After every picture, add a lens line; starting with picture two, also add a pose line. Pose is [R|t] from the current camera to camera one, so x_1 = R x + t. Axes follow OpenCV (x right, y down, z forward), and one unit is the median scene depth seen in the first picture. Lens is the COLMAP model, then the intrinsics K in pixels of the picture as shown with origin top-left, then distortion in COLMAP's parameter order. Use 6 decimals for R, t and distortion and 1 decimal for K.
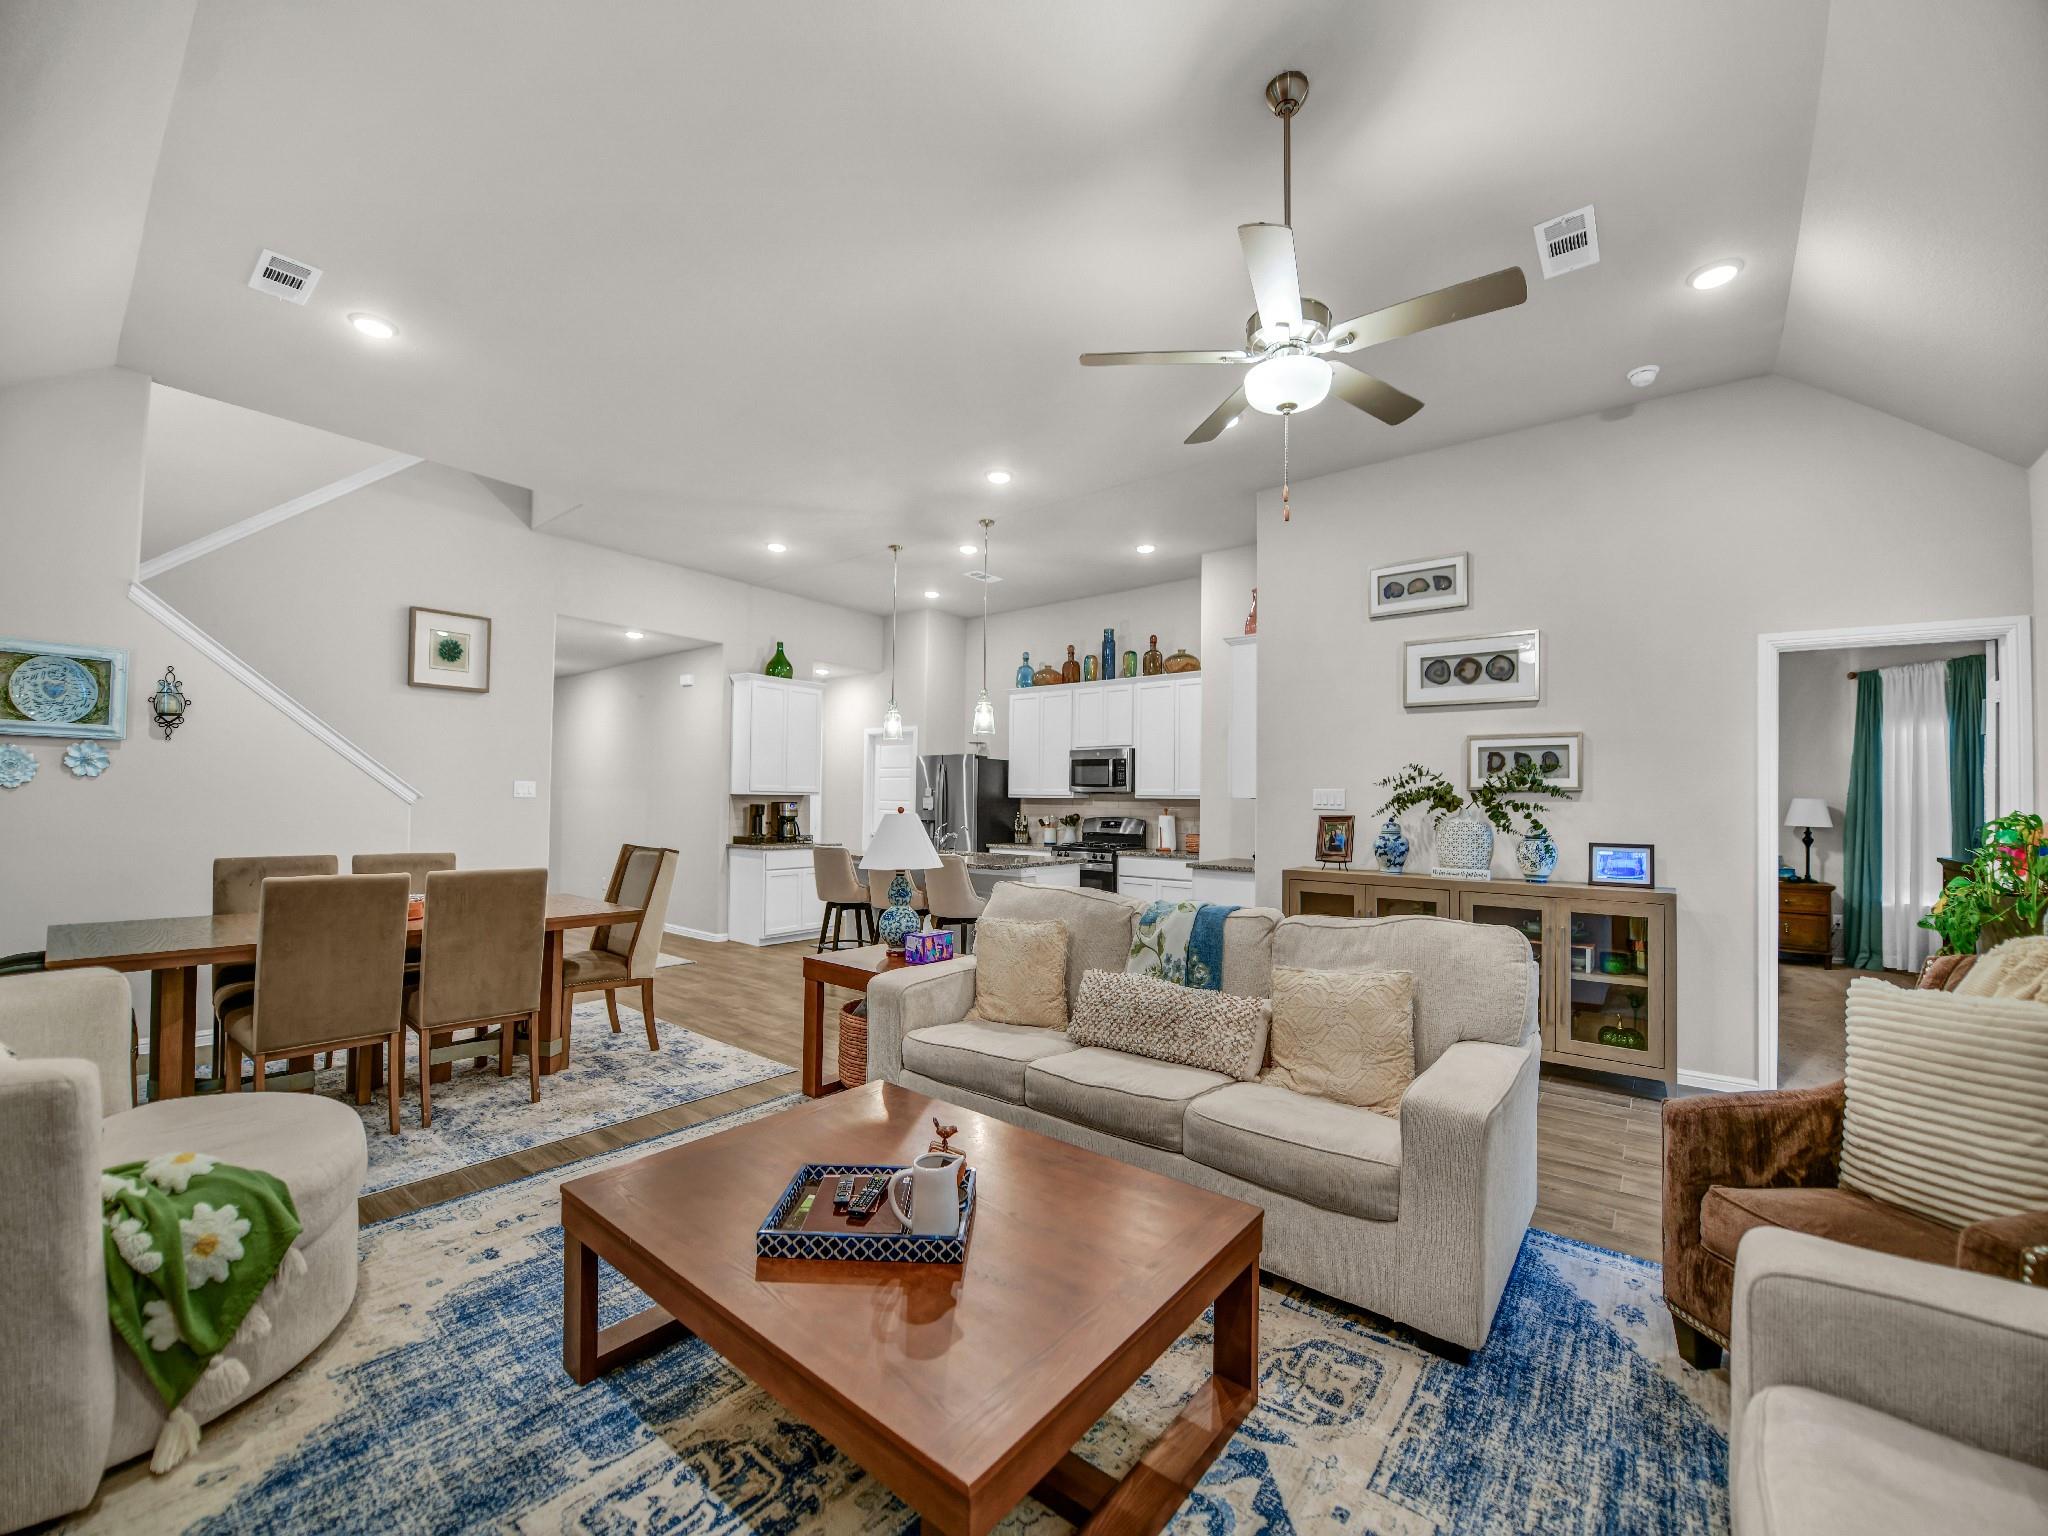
lens RADIAL K [[816.5, 0, 1027.2], [0, 816.5, 789.6], [0, 0, 1]] dist [-0.023862, -0.000019]
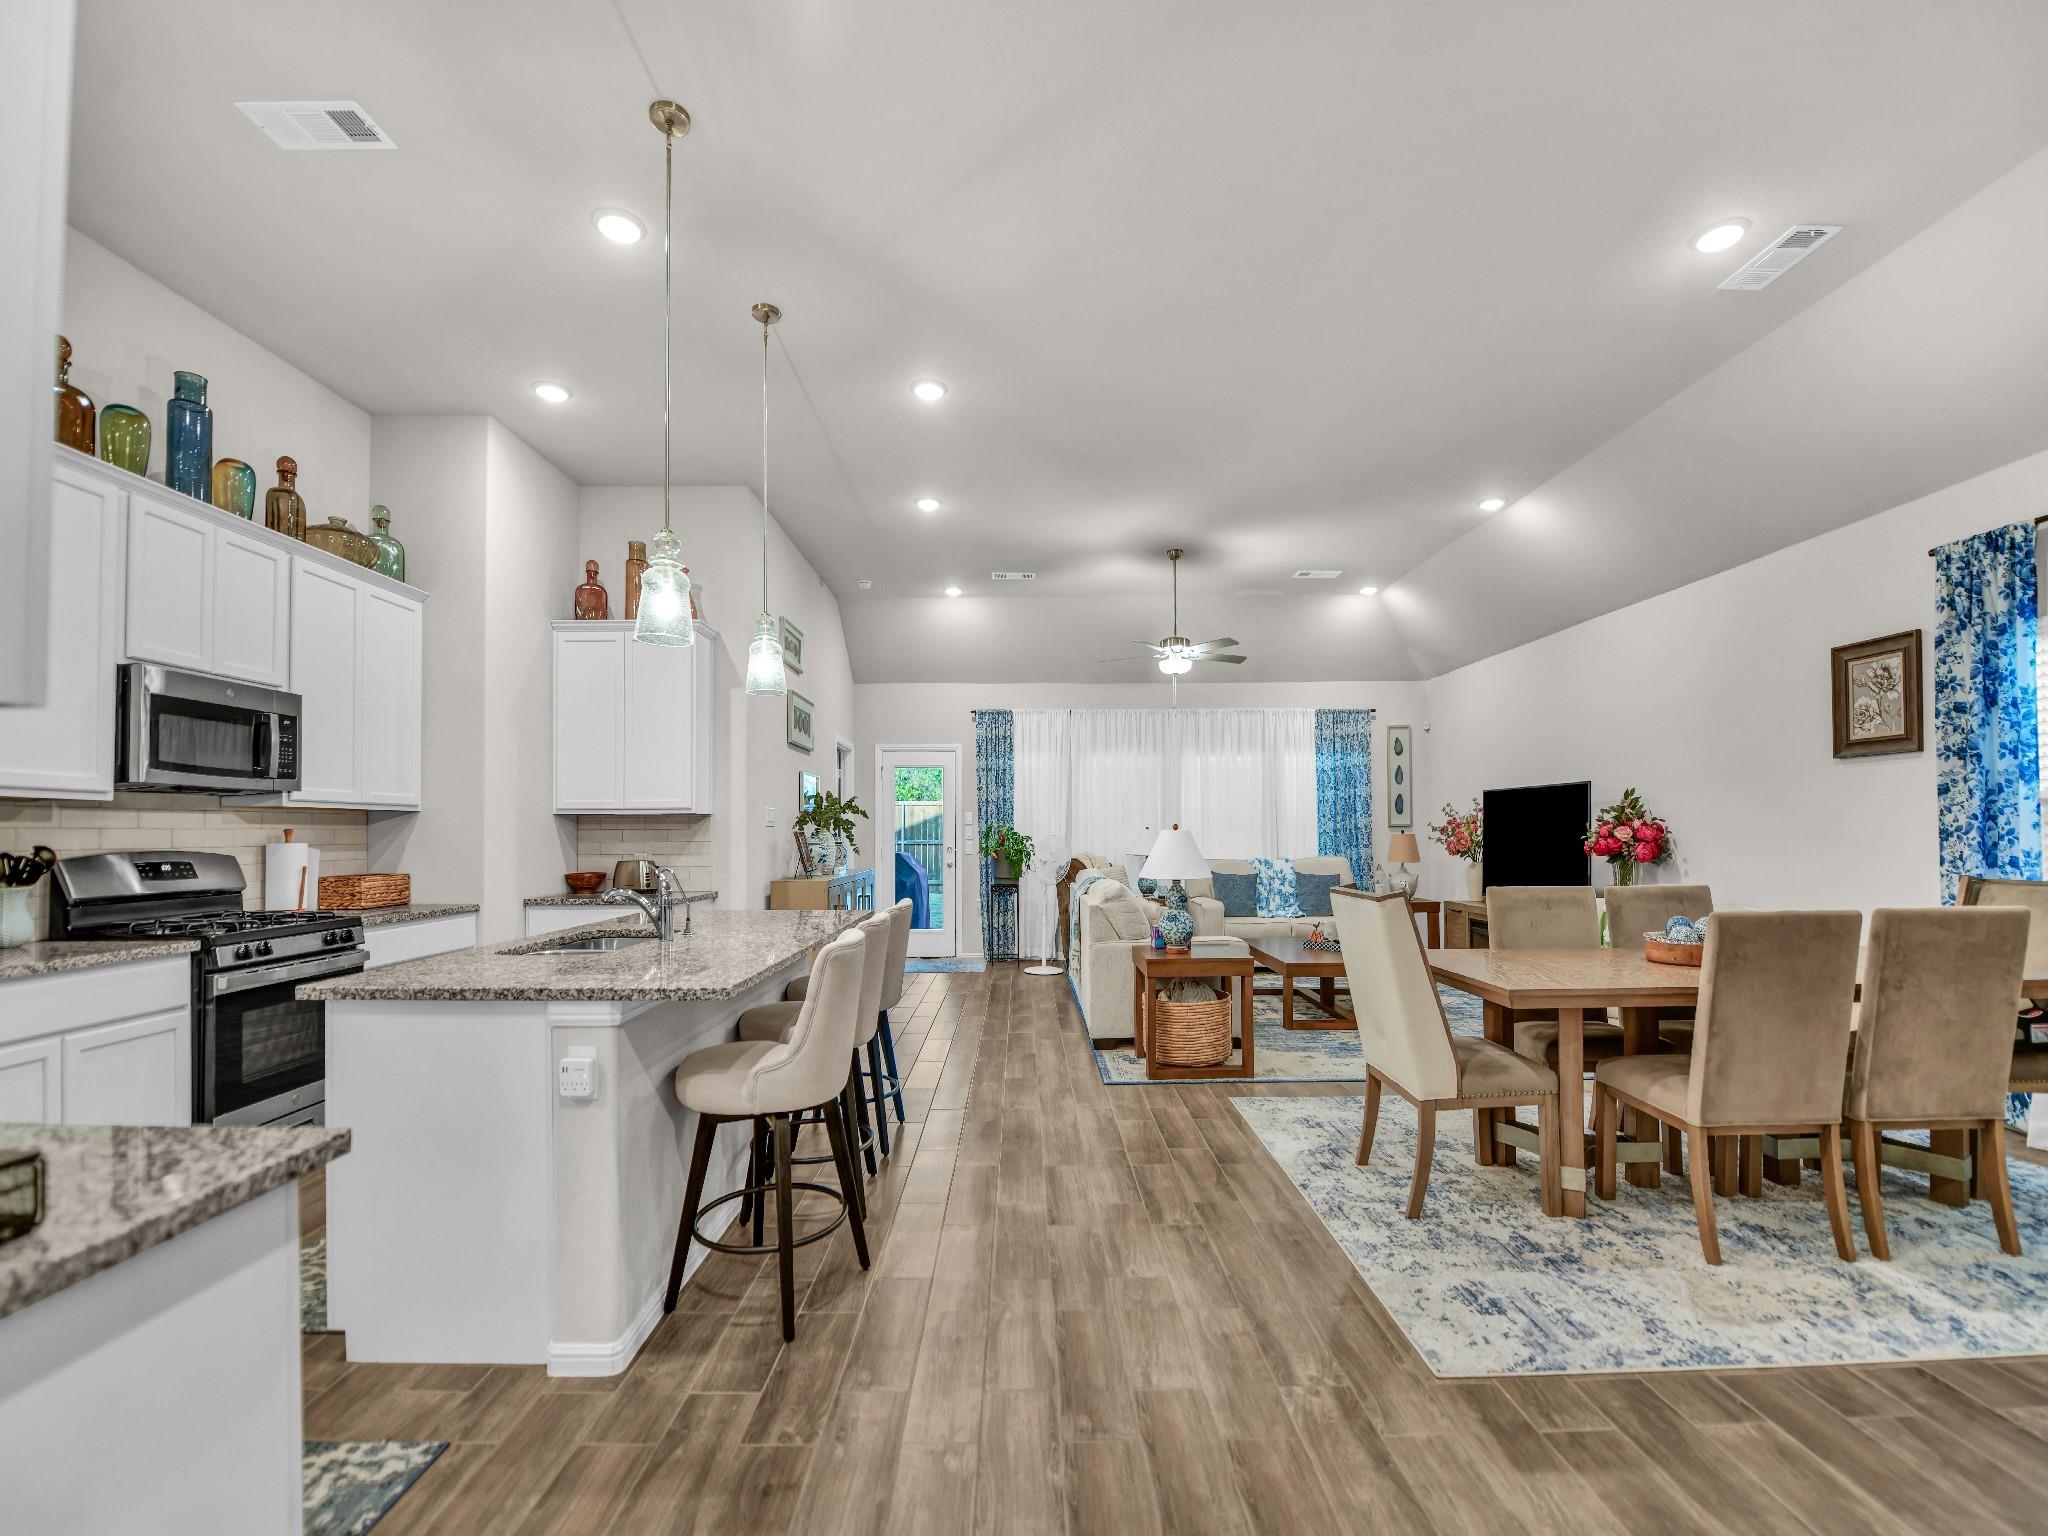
lens RADIAL K [[890.1, 0, 1029.4], [0, 890.1, 822.0], [0, 0, 1]] dist [0.000089, -0.000031]
pose [[-0.629688, -0.000980, 0.776848, -0.503736], [-0.017319, 0.999768, -0.012777, 0.018854], [-0.776655, -0.021500, -0.629559, 0.983403]]
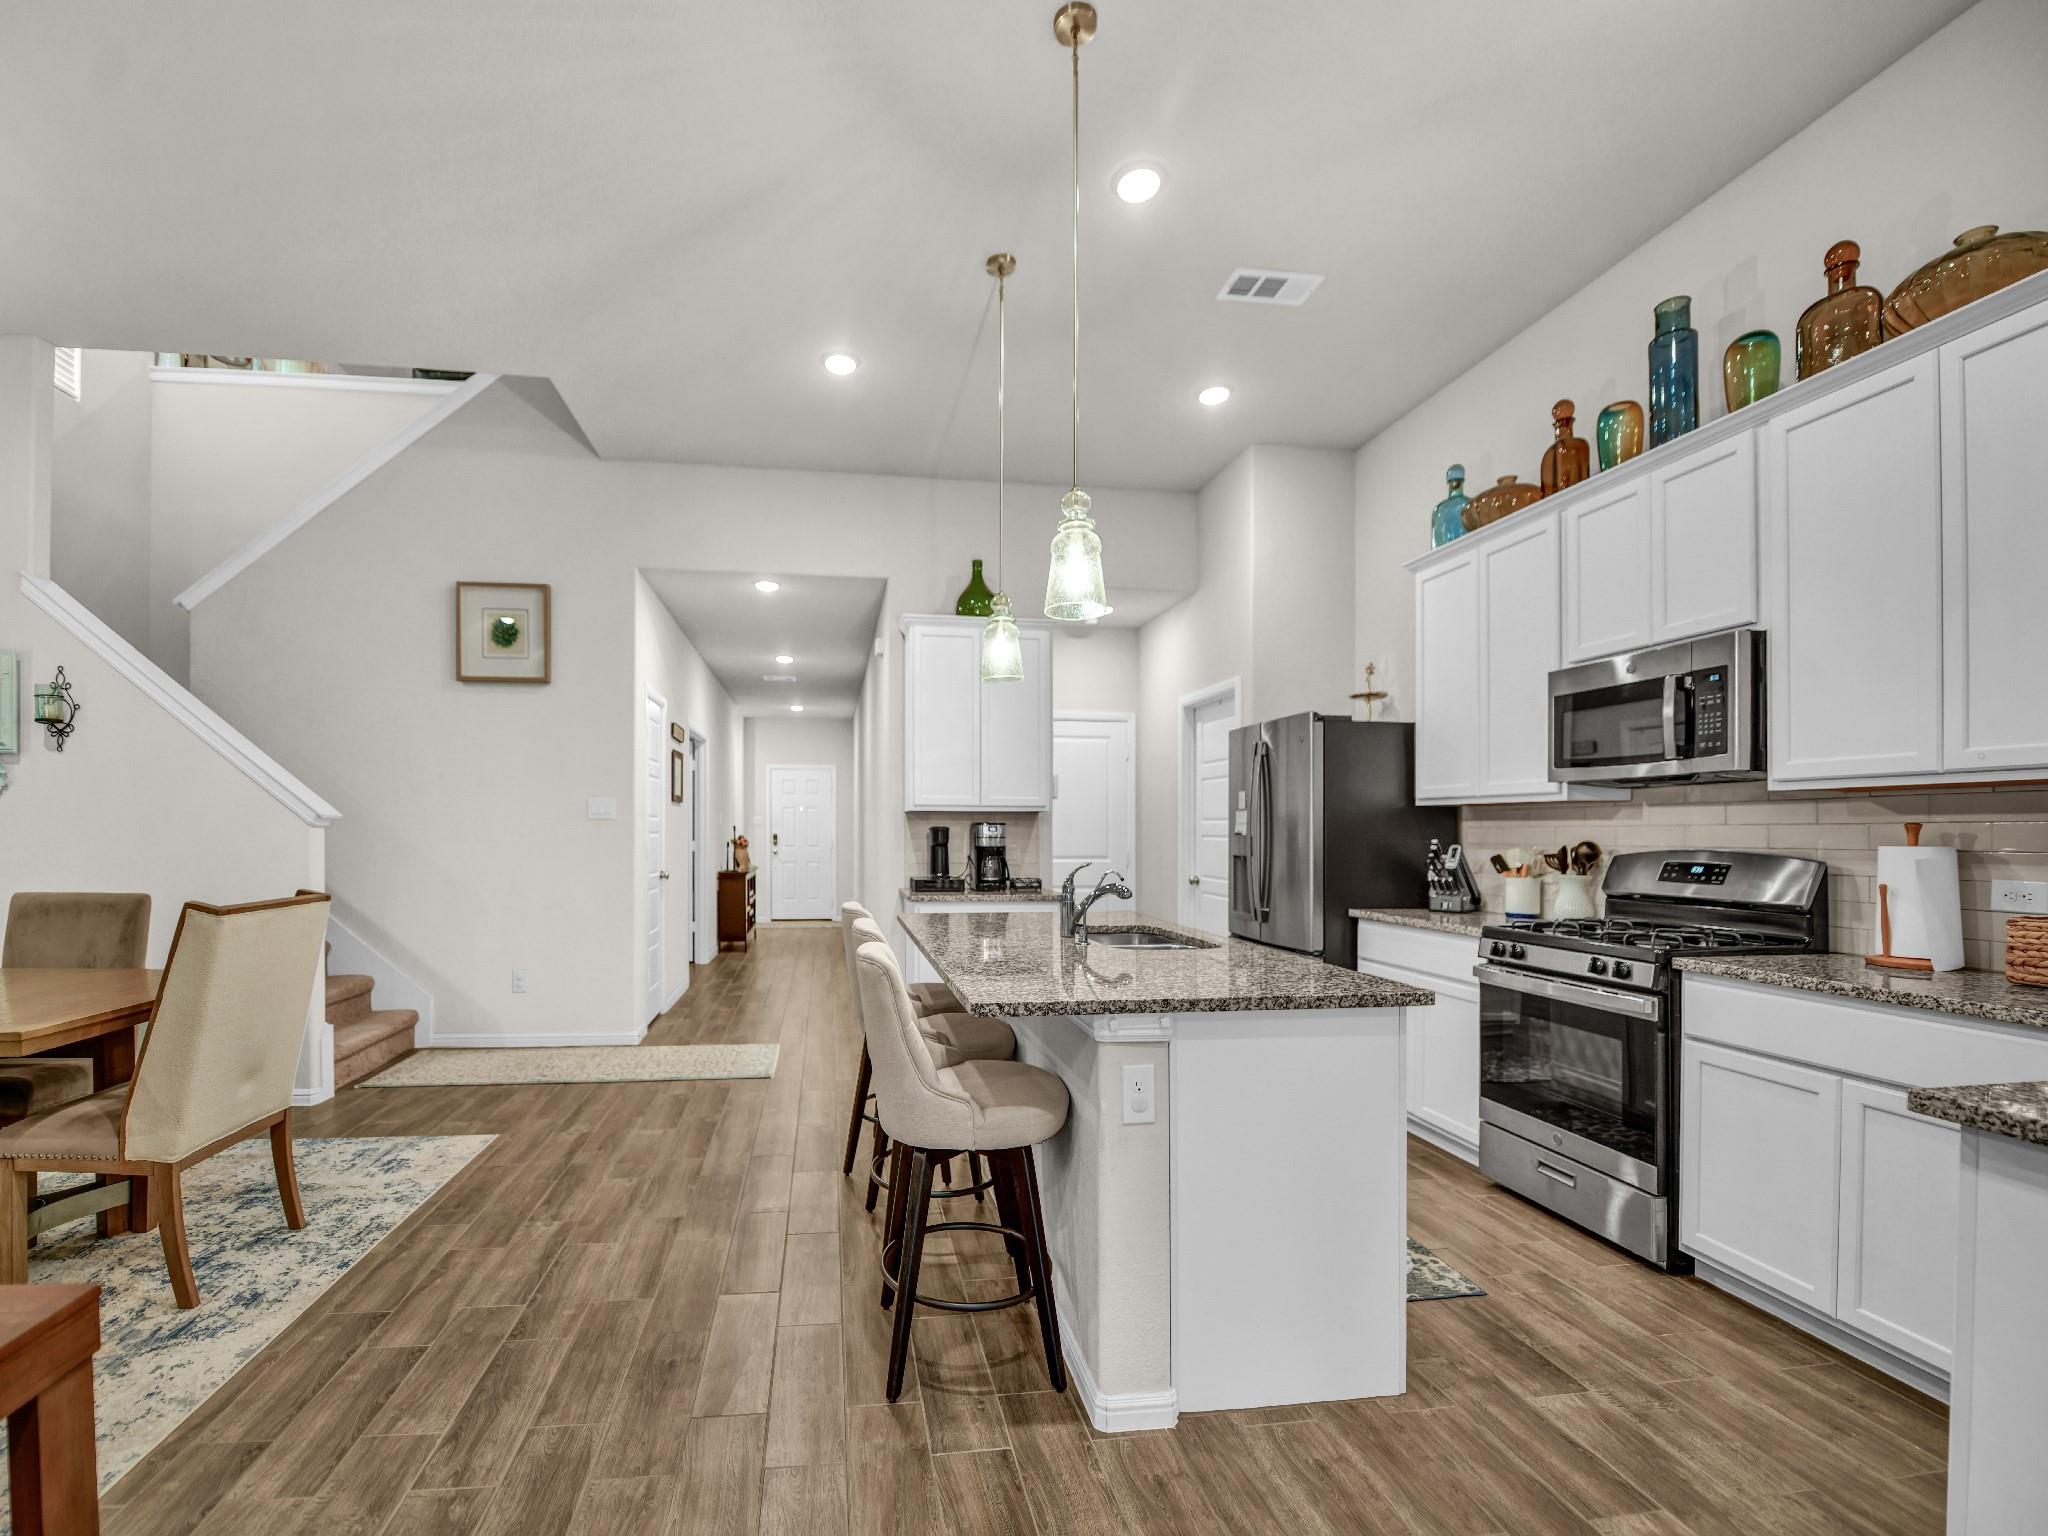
lens RADIAL K [[866.2, 0, 929.6], [0, 866.2, 836.6], [0, 0, 1]] dist [-0.021701, -0.000576]
pose [[0.712437, -0.004999, -0.701718, 0.129694], [0.016269, 0.999824, 0.009394, 0.020029], [0.701547, -0.018109, 0.712393, 0.542356]]
